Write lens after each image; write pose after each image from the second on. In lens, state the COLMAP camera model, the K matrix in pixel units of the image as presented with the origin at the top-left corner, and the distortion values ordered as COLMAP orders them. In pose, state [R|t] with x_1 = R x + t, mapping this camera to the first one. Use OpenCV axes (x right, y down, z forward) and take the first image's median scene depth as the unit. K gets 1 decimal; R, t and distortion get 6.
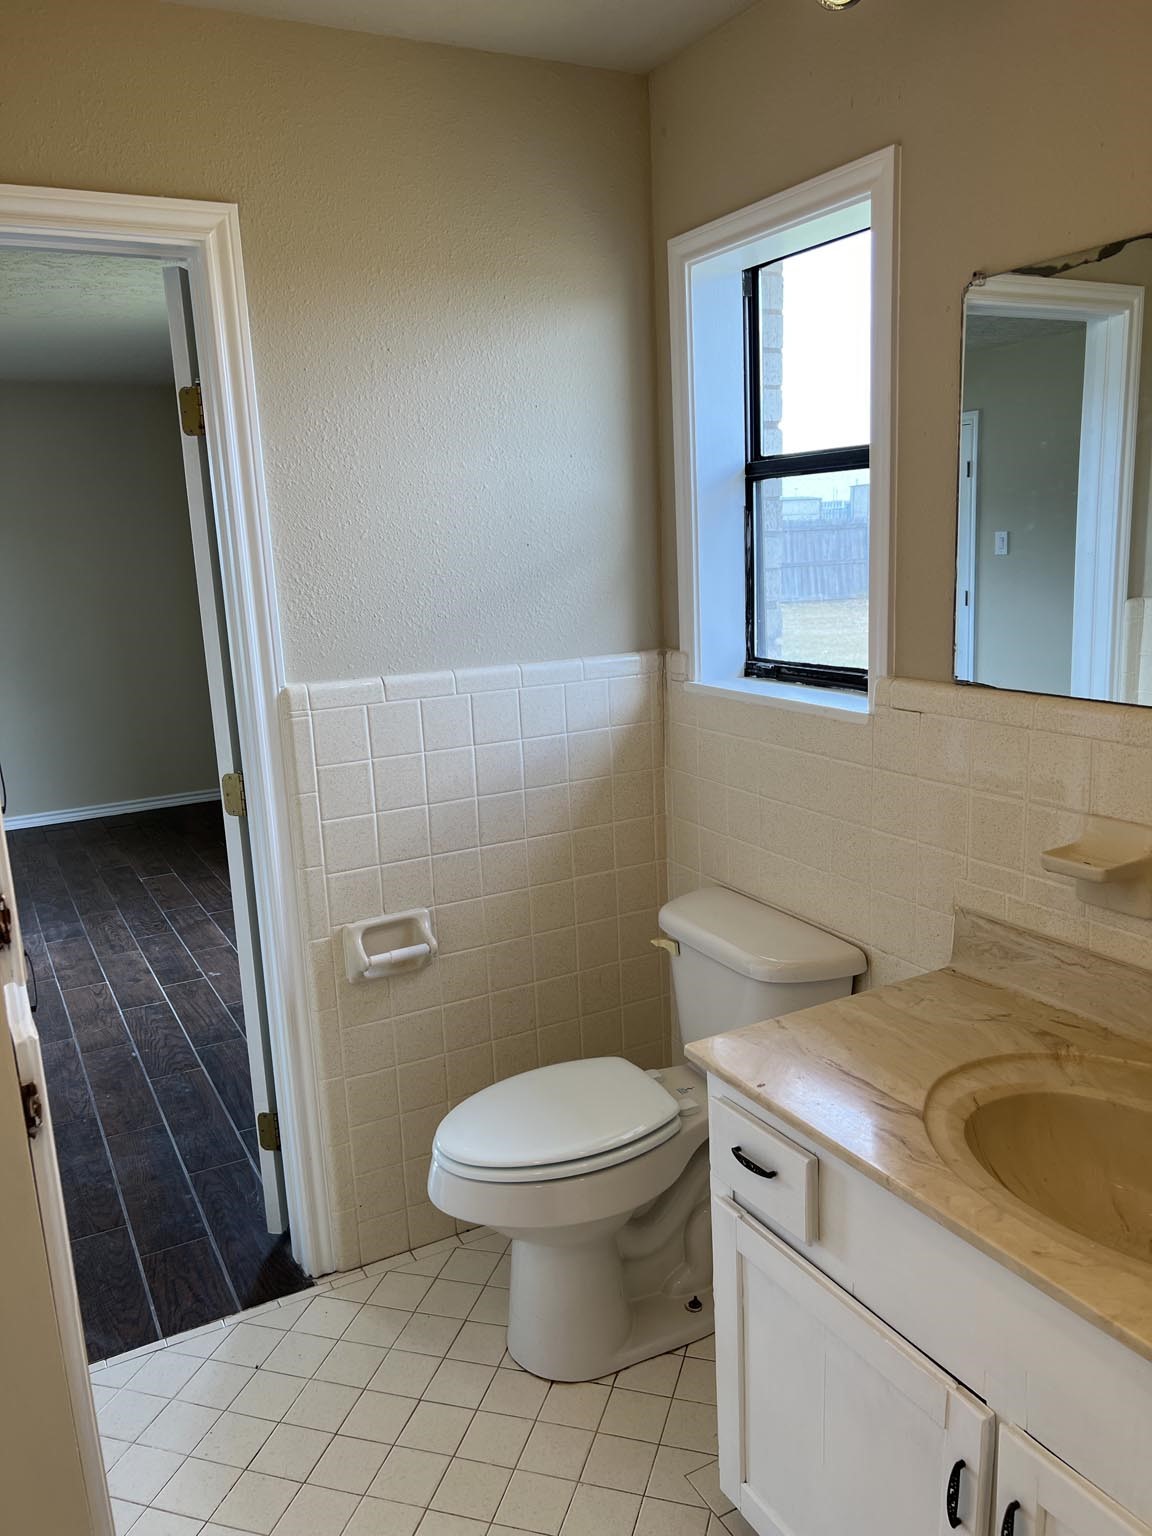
lens RADIAL K [[1178.2, 0, 576.0], [0, 1178.2, 768.0], [0, 0, 1]] dist [0.065974, -0.080457]
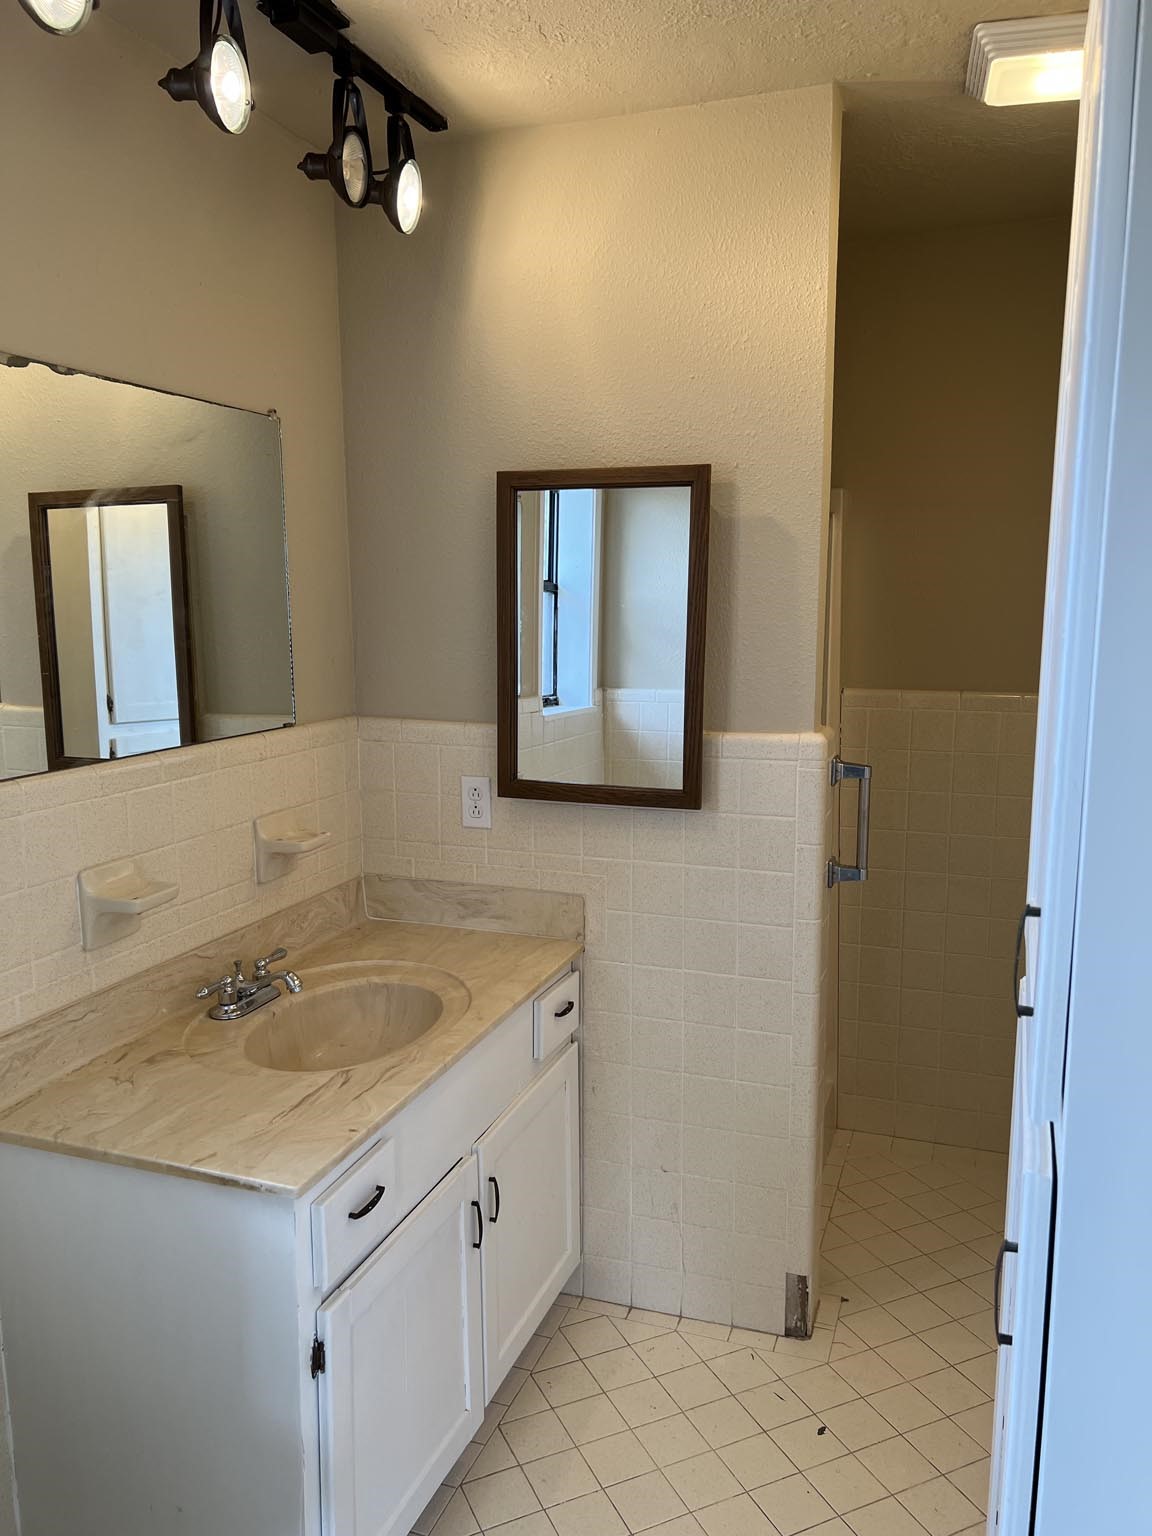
lens RADIAL K [[1178.2, 0, 576.0], [0, 1178.2, 768.0], [0, 0, 1]] dist [0.065974, -0.080457]
pose [[-0.659370, -0.063815, 0.749105, -0.665876], [0.185945, 0.951593, 0.244736, -0.228521], [-0.728461, 0.300664, -0.615586, 1.282021]]
